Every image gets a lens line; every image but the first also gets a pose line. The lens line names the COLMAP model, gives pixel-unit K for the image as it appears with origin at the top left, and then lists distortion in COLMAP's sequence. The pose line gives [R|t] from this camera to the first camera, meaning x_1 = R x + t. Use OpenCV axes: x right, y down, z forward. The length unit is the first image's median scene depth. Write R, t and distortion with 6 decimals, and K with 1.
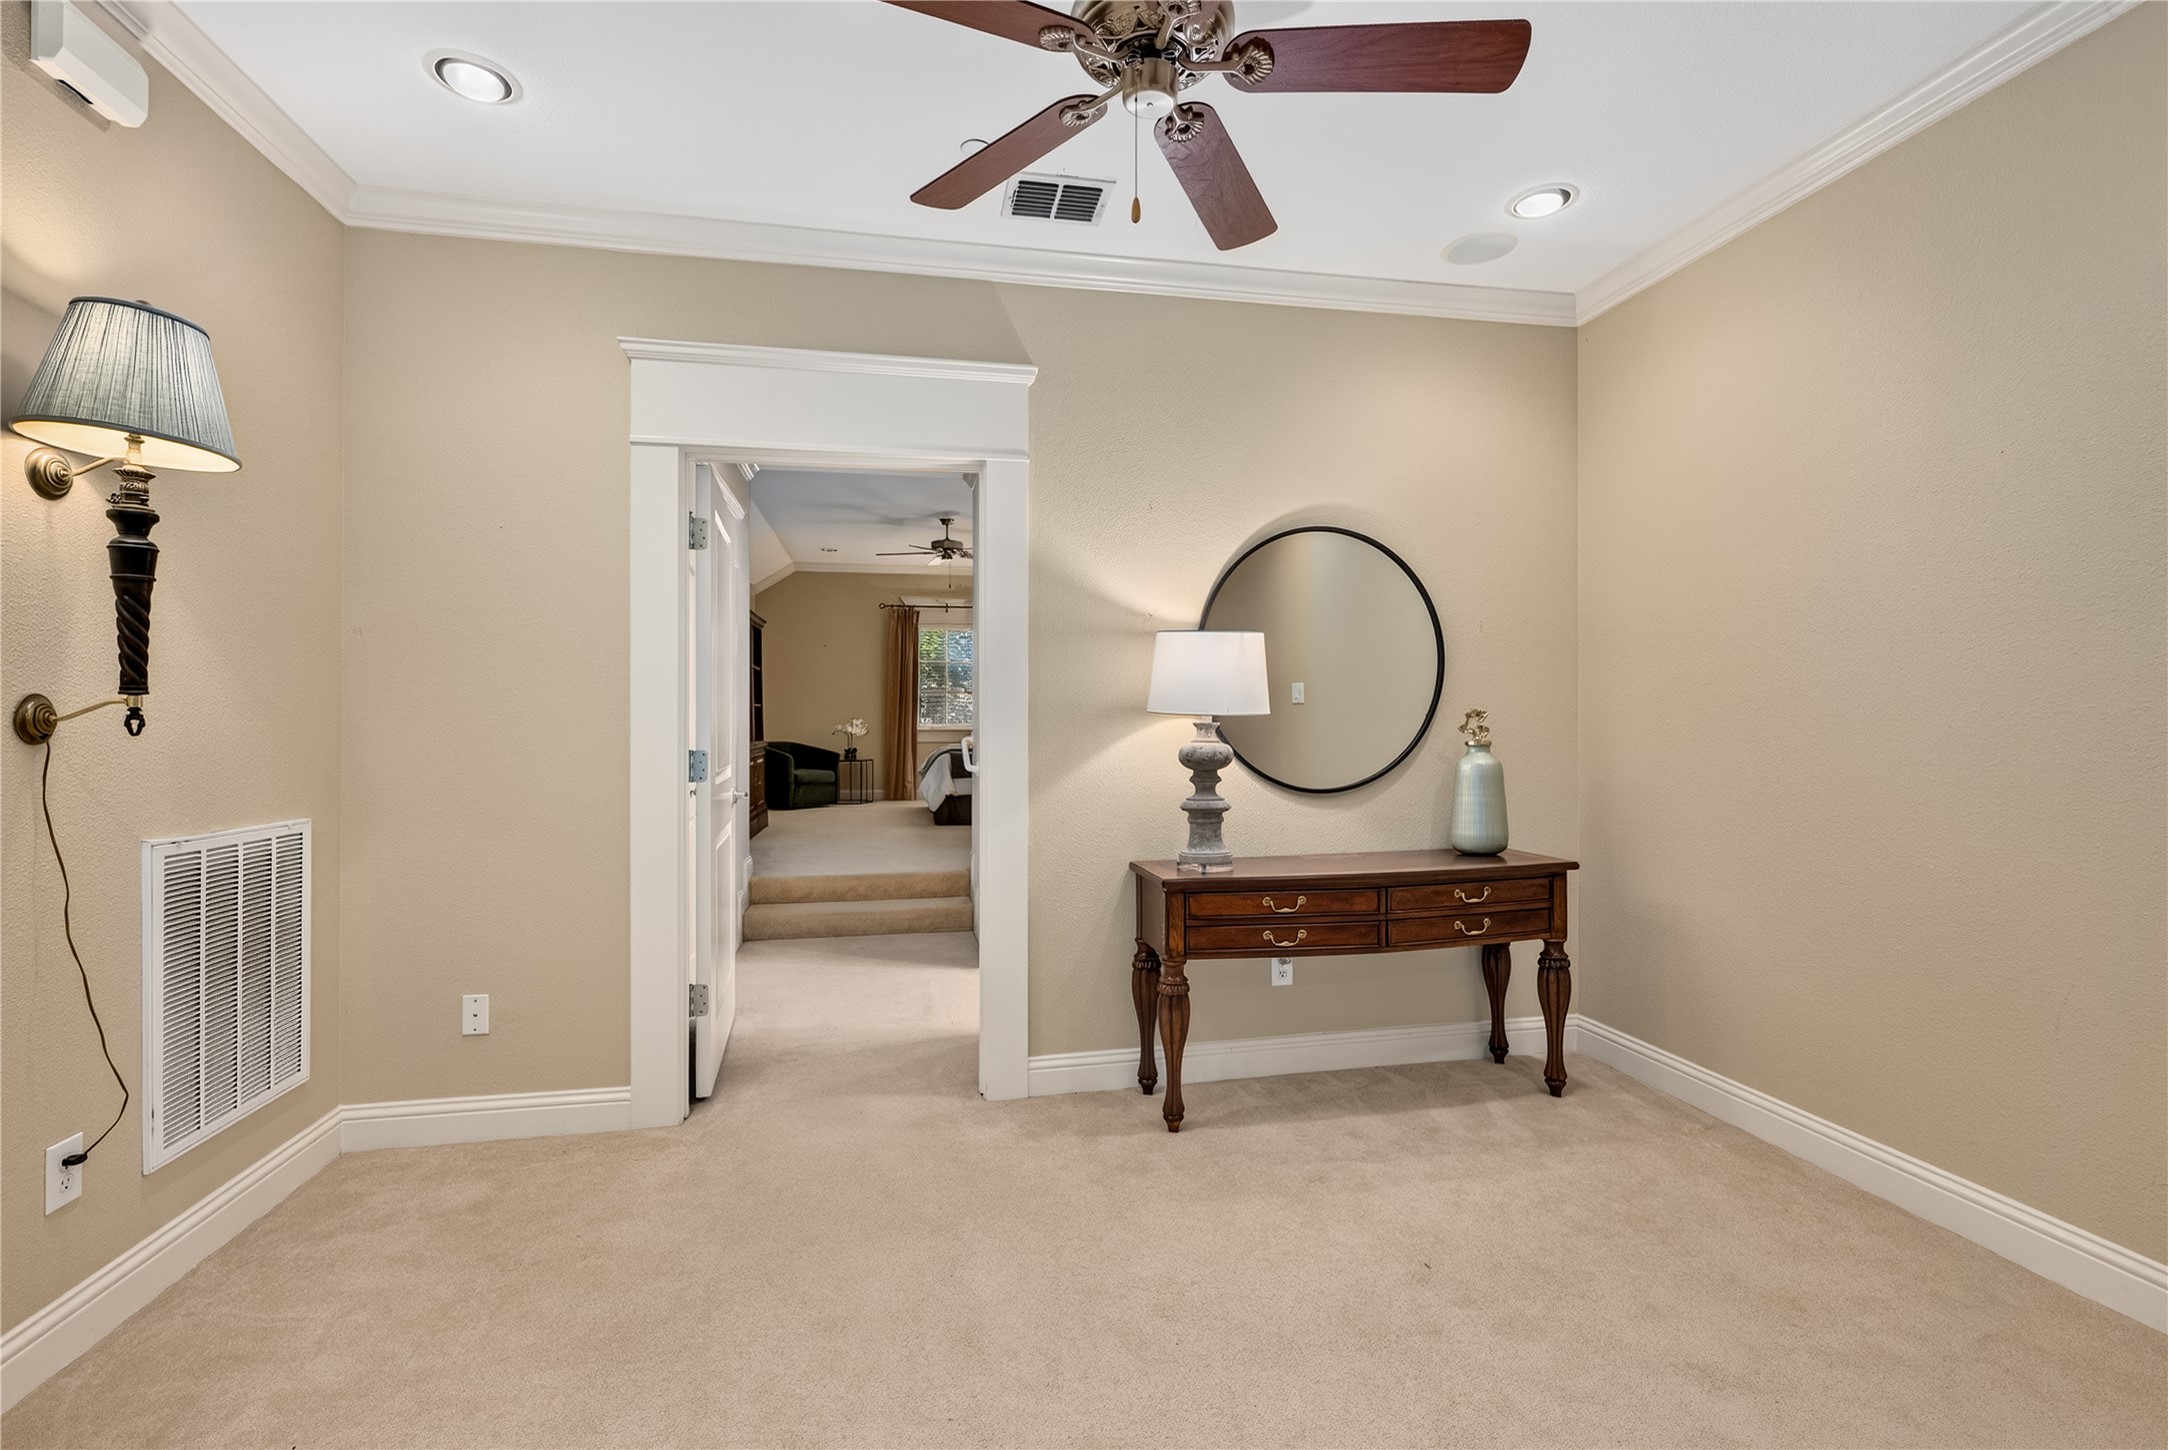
lens RADIAL K [[982.5, 0, 1089.4], [0, 982.5, 718.8], [0, 0, 1]] dist [0.009654, 0.000006]
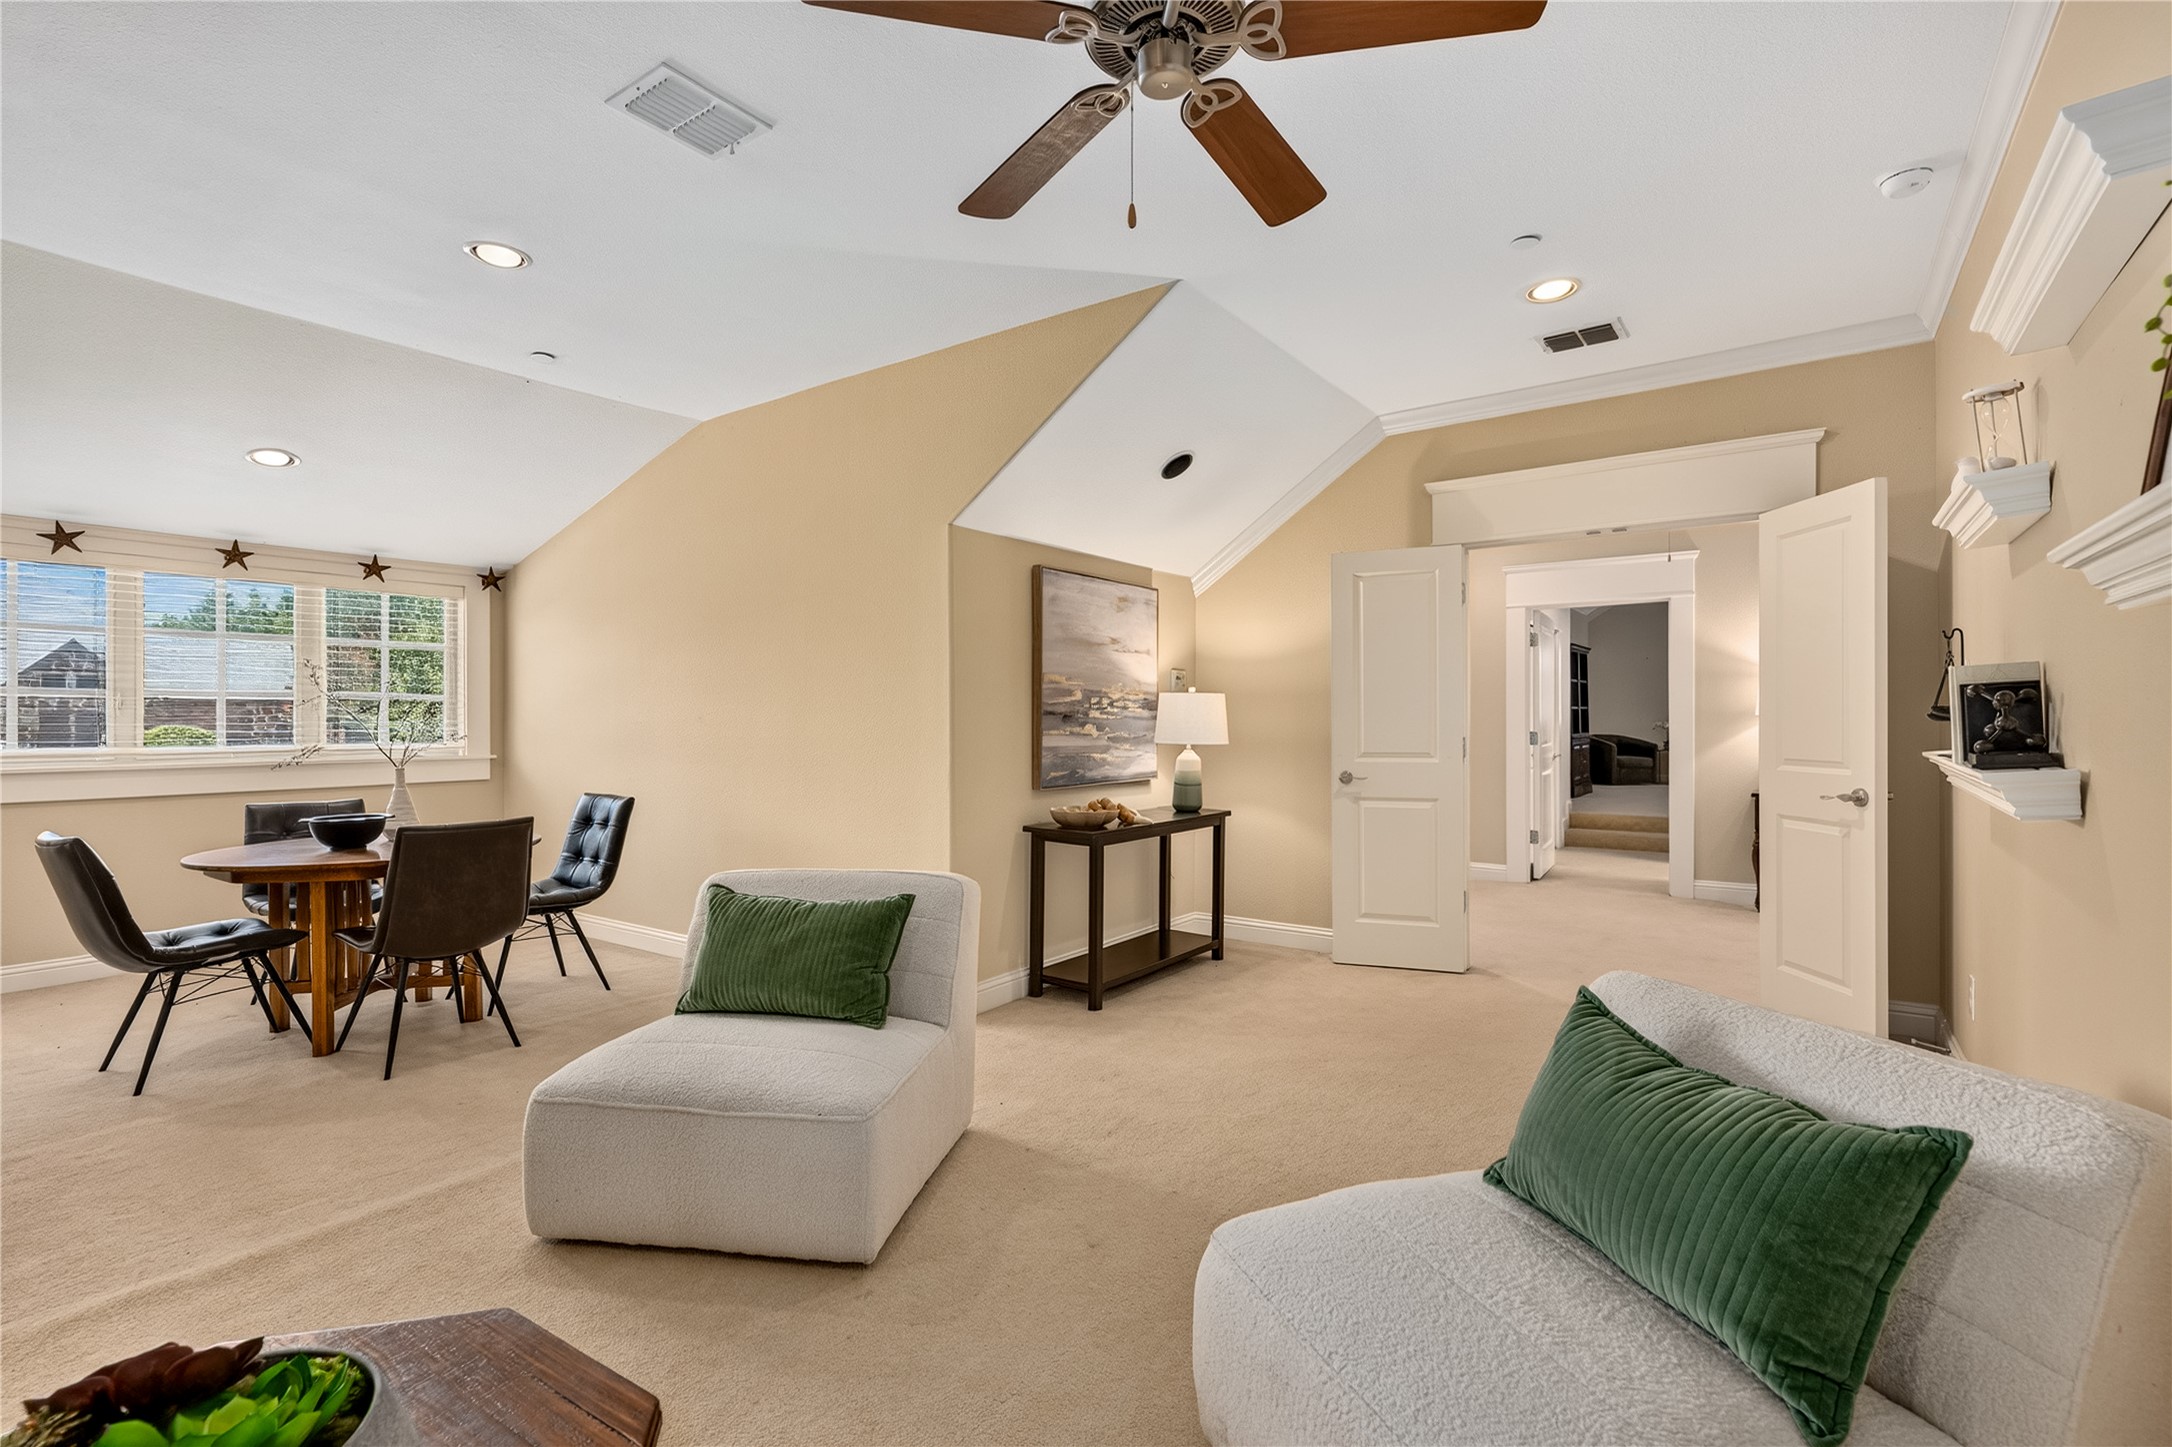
lens RADIAL K [[984.3, 0, 1091.4], [0, 984.3, 718.3], [0, 0, 1]] dist [0.009654, 0.000006]
pose [[0.681446, 0.002268, -0.731865, 0.541055], [-0.001780, 0.999997, 0.001442, -0.001885], [0.731866, 0.000320, 0.681448, -1.232315]]
